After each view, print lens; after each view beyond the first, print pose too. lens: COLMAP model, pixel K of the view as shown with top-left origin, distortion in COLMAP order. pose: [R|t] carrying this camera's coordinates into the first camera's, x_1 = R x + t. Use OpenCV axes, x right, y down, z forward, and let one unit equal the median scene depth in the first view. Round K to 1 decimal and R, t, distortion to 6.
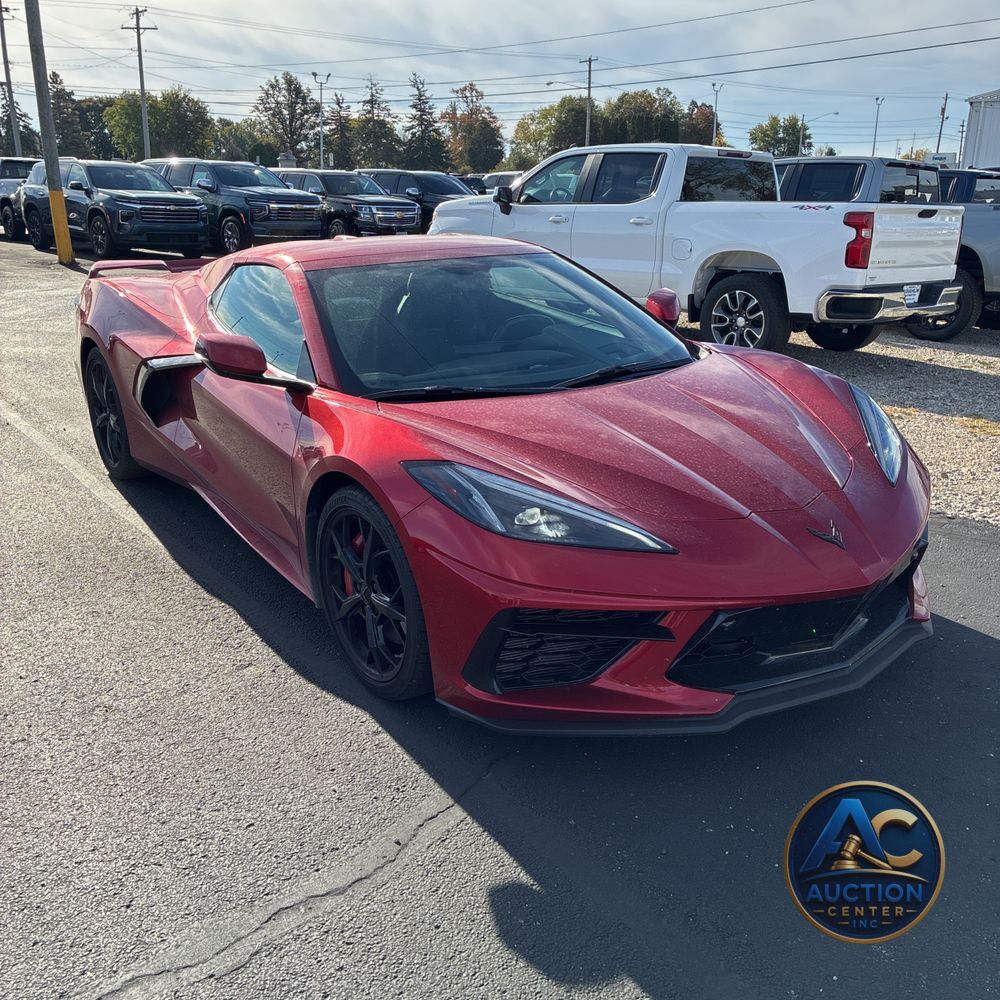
lens RADIAL K [[1017.0, 0, 504.5], [0, 1017.0, 506.7], [0, 0, 1]] dist [0.015259, 0.000000]
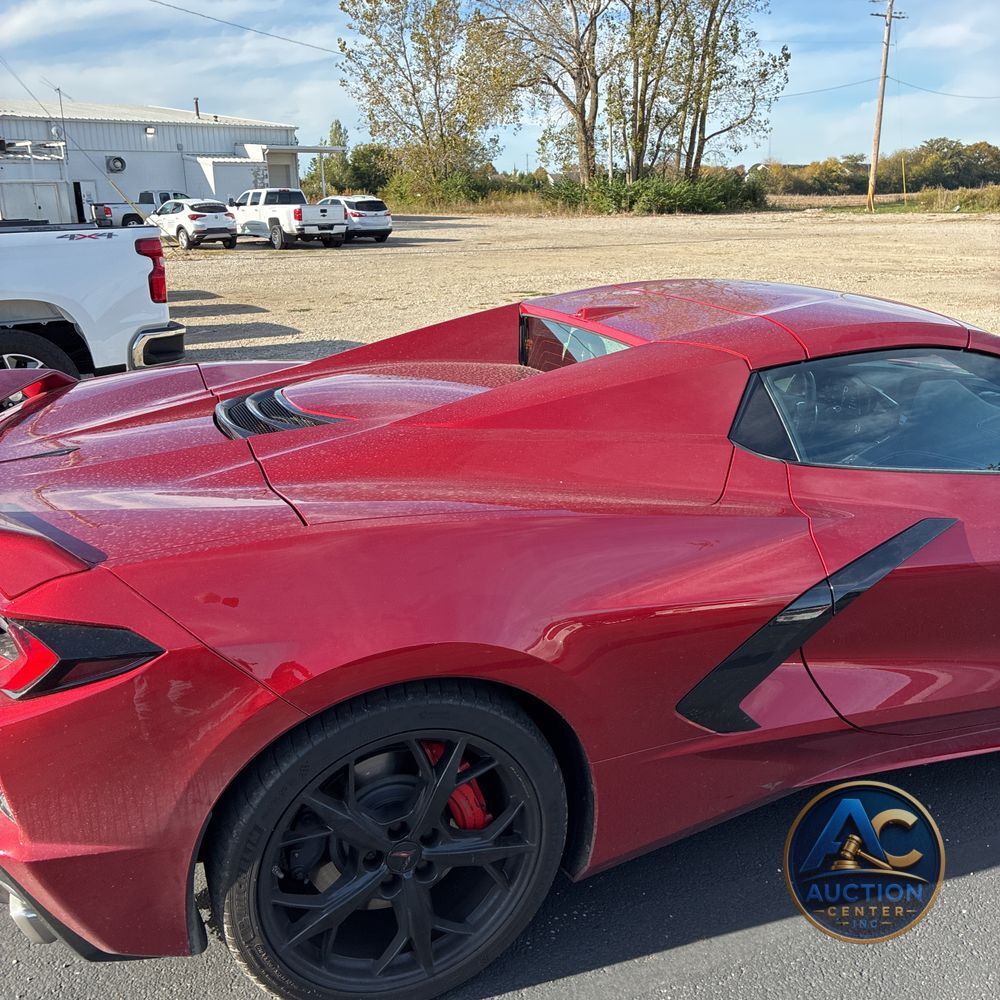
lens RADIAL K [[1017.0, 0, 496.6], [0, 1017.0, 484.4], [0, 0, 1]] dist [0.015259, 0.000000]
pose [[0.232202, -0.280742, 0.931271, -0.123059], [0.311349, 0.928517, 0.202281, -0.049841], [-0.921490, 0.242981, 0.303012, 0.144716]]
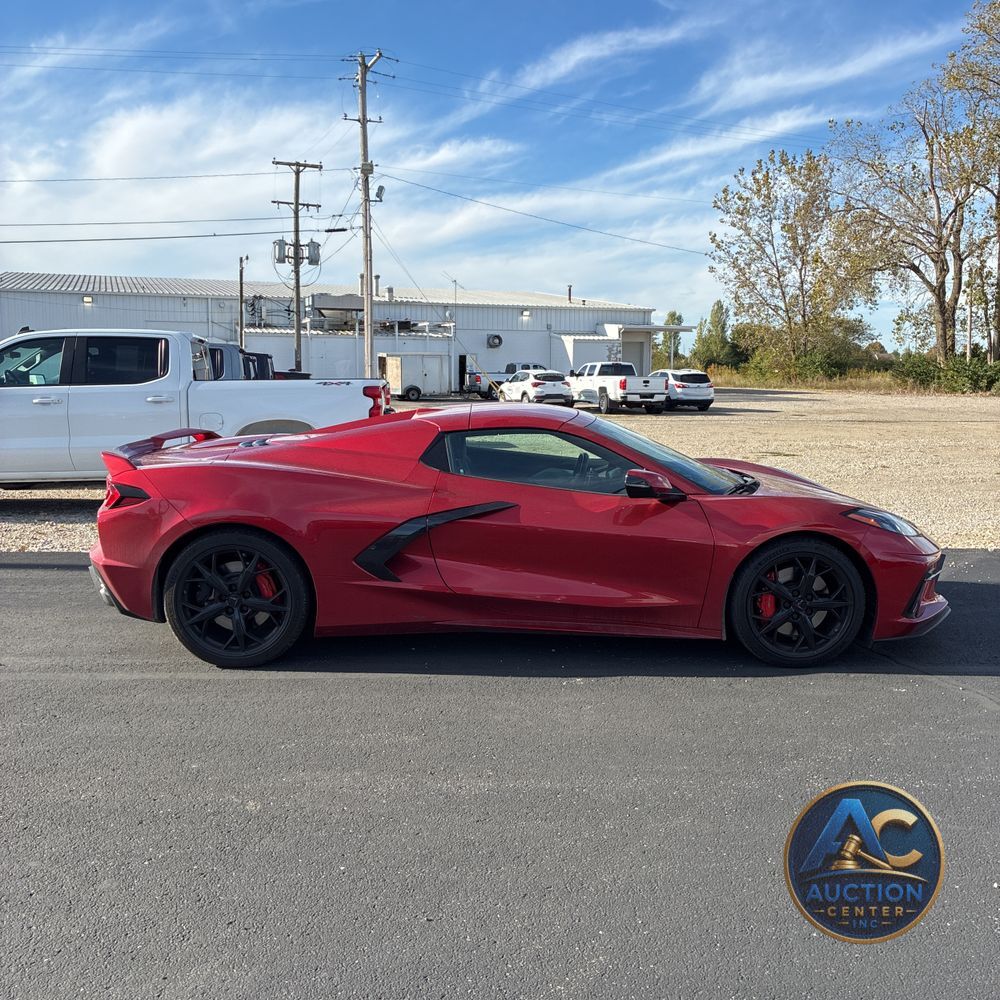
lens RADIAL K [[1017.0, 0, 495.2], [0, 1017.0, 495.1], [0, 0, 1]] dist [0.015259, 0.000000]
pose [[0.571974, -0.107215, 0.813234, -0.181226], [0.249553, 0.967170, -0.048009, -0.013576], [-0.781389, 0.230405, 0.579952, 0.039179]]
